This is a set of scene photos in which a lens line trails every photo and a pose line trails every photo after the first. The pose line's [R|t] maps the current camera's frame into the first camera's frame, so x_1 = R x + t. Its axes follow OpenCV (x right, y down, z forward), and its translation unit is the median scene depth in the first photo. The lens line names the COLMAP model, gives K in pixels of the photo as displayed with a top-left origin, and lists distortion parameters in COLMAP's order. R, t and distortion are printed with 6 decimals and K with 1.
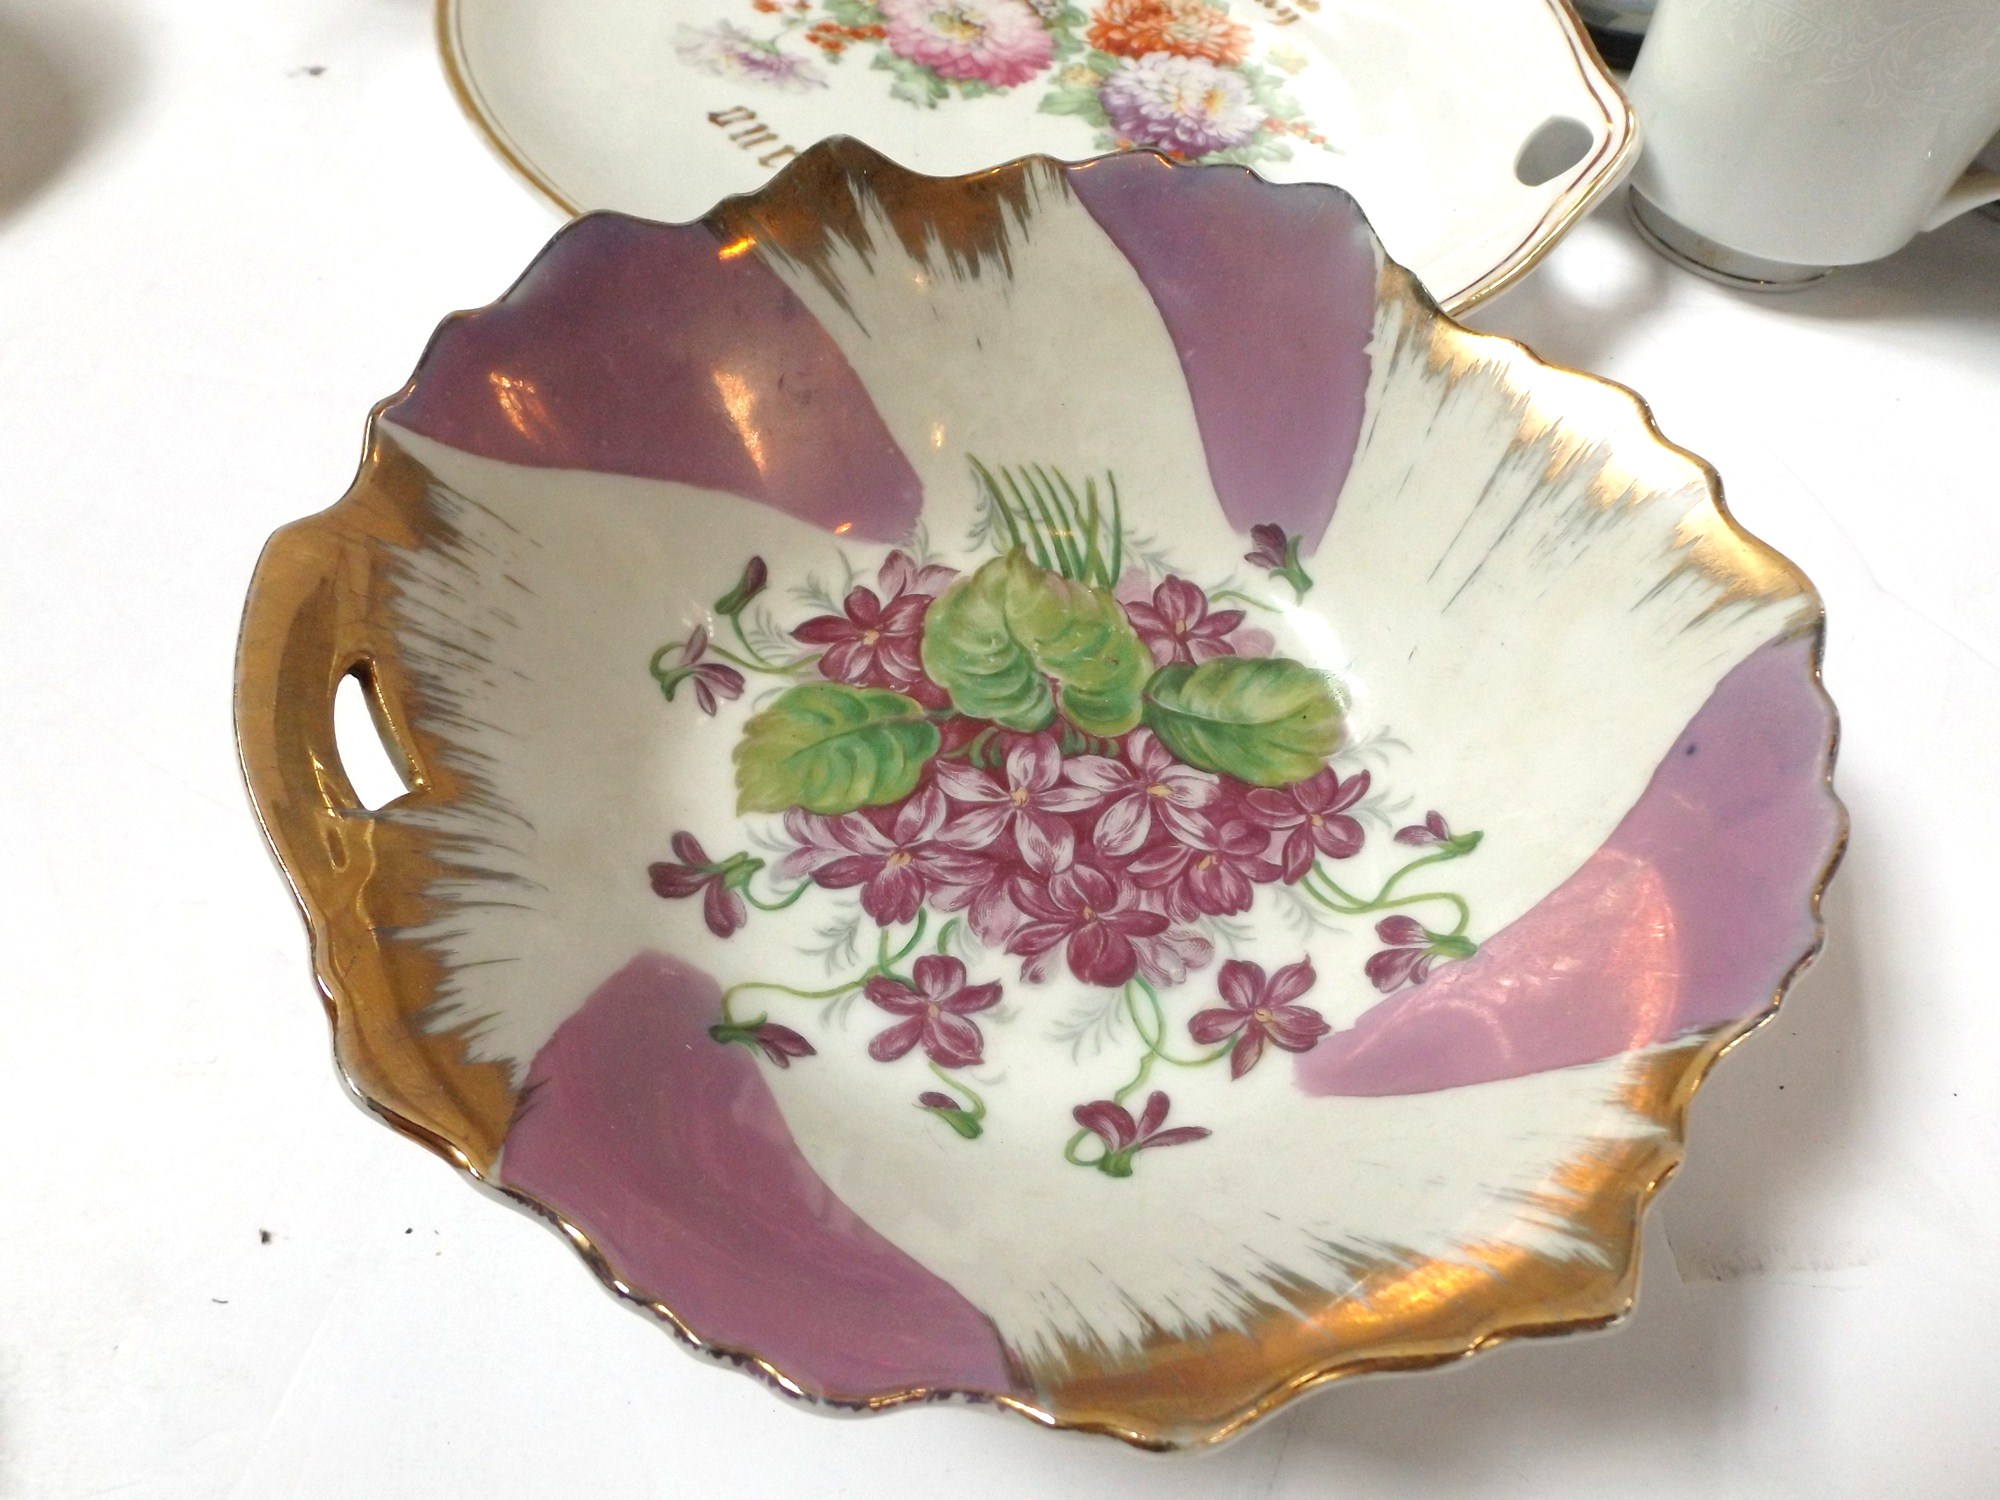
lens RADIAL K [[1419.4, 0, 1000.0], [0, 1419.4, 750.0], [0, 0, 1]] dist [0.009884, -0.020587]
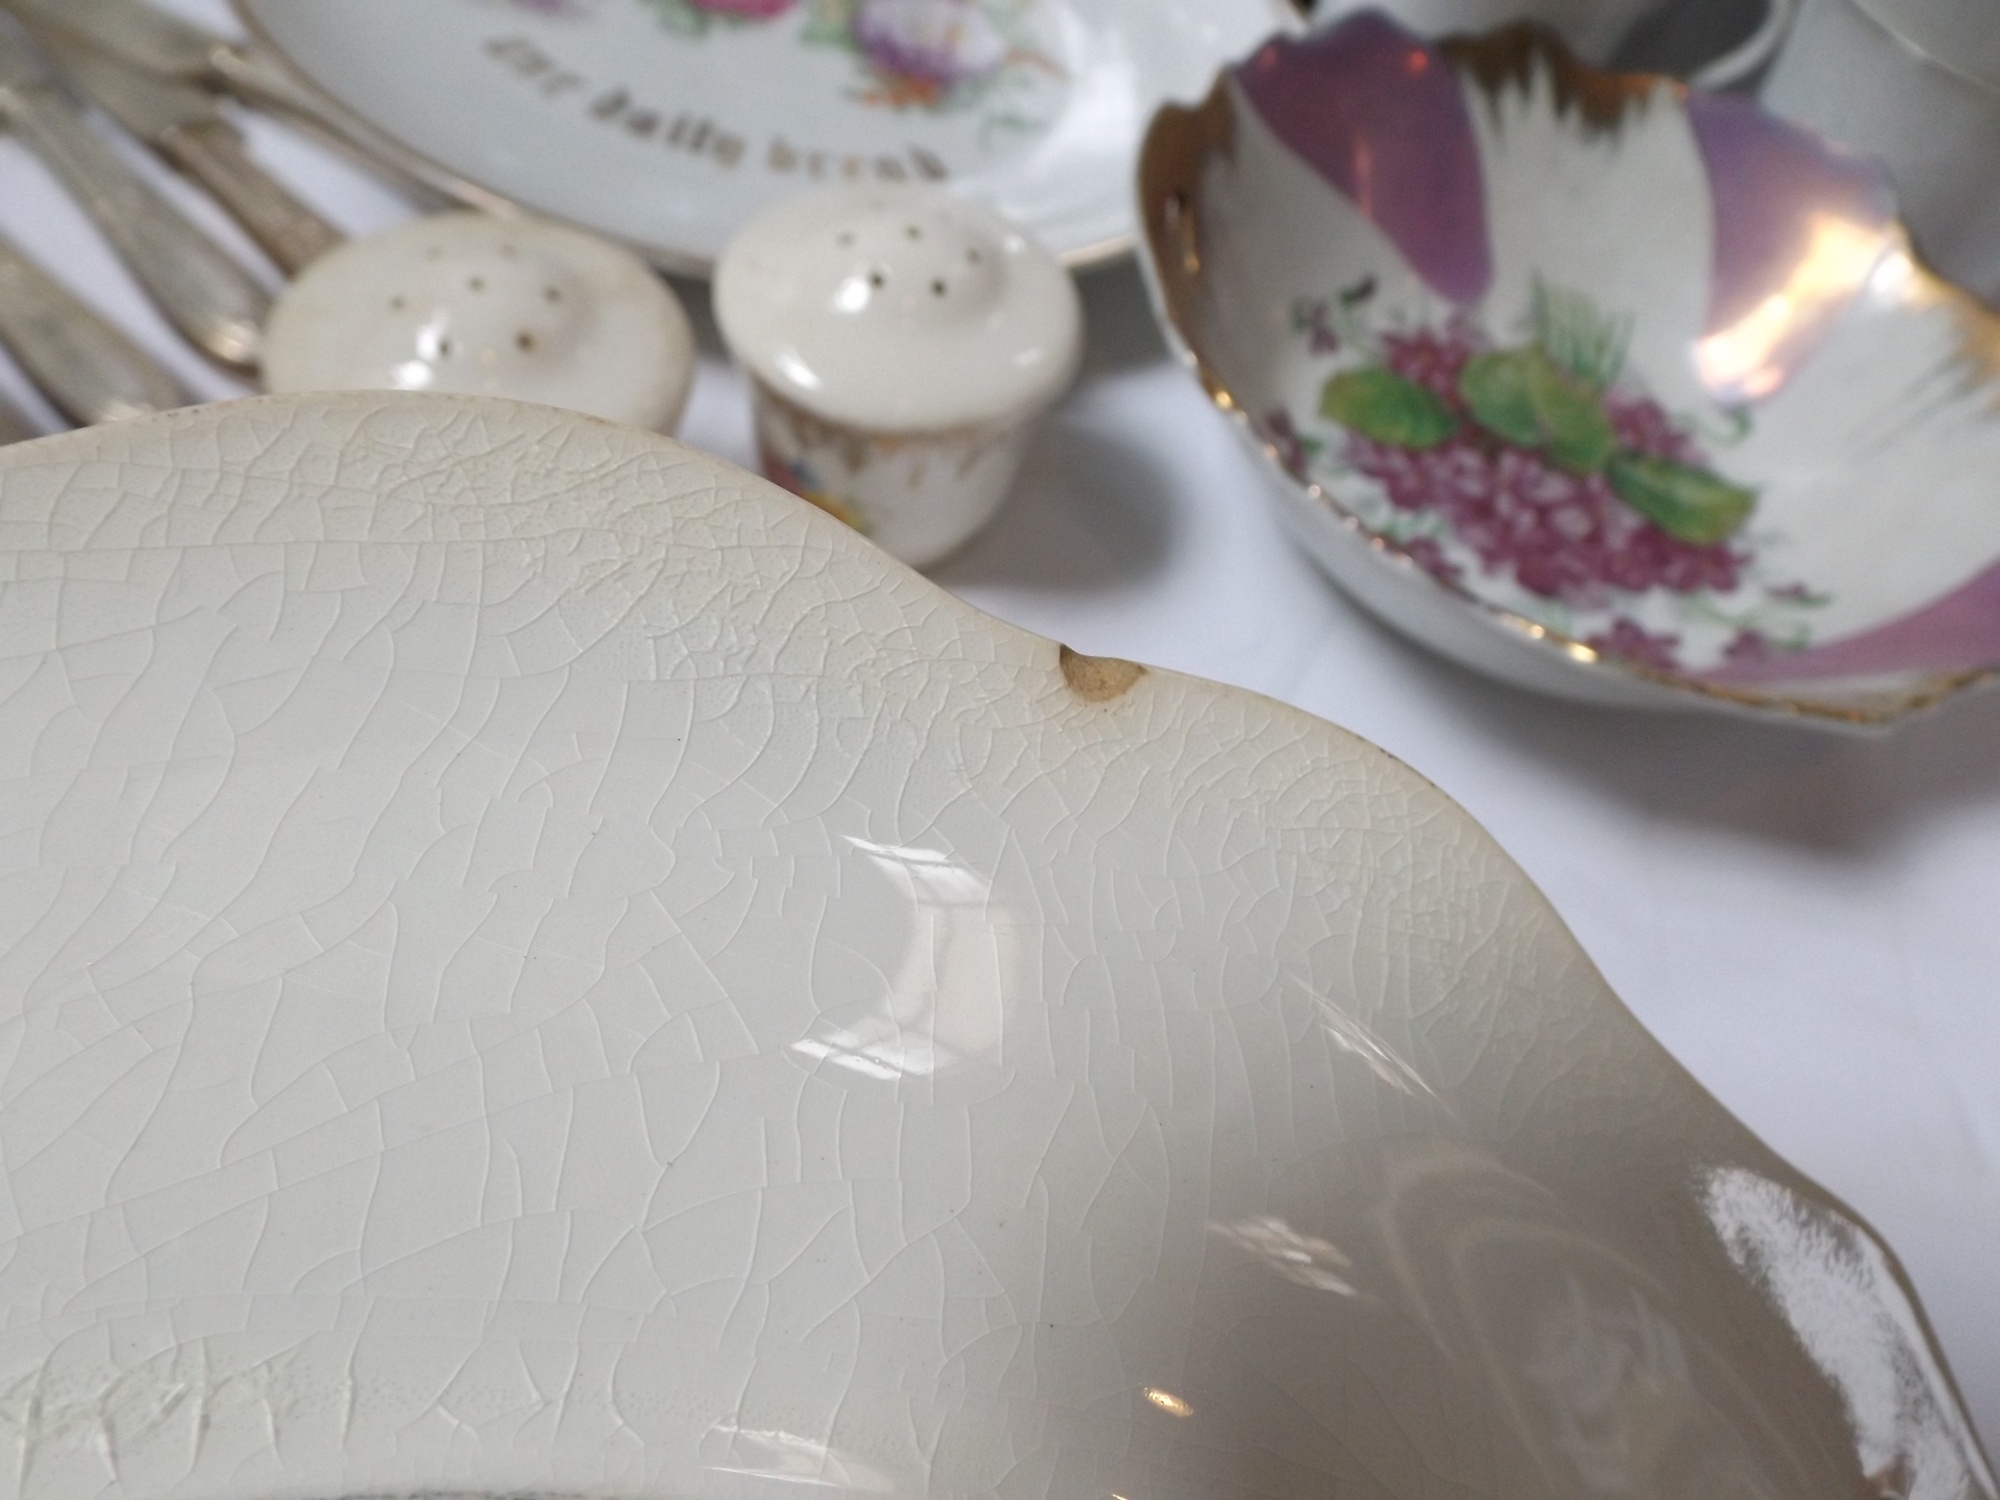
lens RADIAL K [[1419.4, 0, 1000.0], [0, 1419.4, 750.0], [0, 0, 1]] dist [0.009884, -0.020587]
pose [[0.921619, 0.361152, -0.142081, -0.149497], [-0.369117, 0.928781, -0.033460, 0.512419], [0.119878, 0.083281, 0.989289, -0.427982]]
